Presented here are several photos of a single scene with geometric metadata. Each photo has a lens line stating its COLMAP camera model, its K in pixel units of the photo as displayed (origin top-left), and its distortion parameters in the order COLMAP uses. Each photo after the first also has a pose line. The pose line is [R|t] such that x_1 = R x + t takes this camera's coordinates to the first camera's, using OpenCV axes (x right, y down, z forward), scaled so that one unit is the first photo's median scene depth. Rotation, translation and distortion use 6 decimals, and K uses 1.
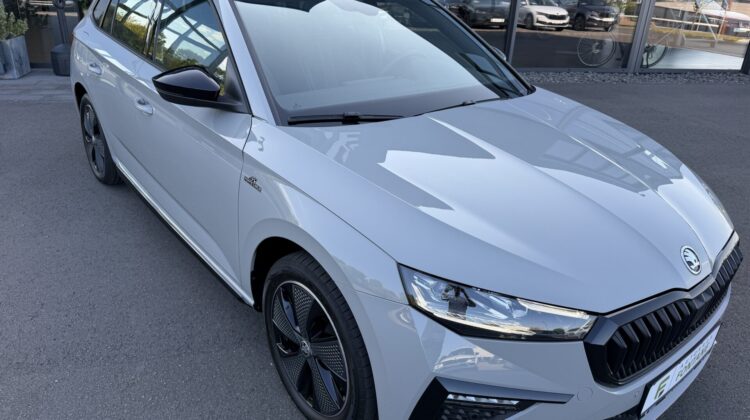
lens RADIAL K [[518.3, 0, 375.0], [0, 518.3, 210.0], [0, 0, 1]] dist [0.104496, -0.139358]
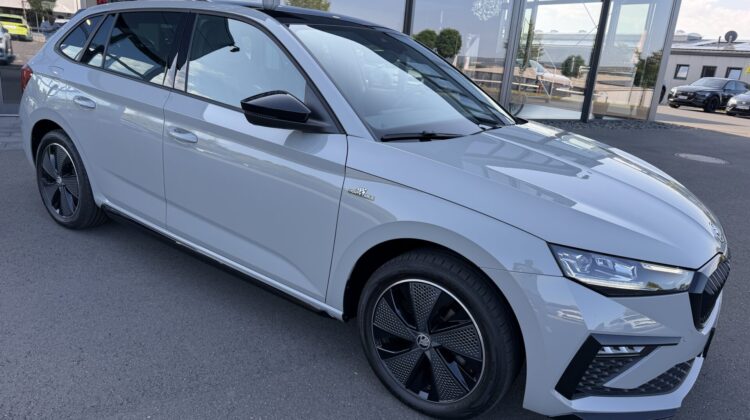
lens RADIAL K [[516.9, 0, 375.0], [0, 516.9, 210.0], [0, 0, 1]] dist [0.054911, -0.057174]
pose [[0.961095, -0.047380, 0.272124, -0.477249], [0.074676, 0.993062, -0.090839, 0.077844], [-0.265932, 0.107626, 0.957965, -0.030699]]
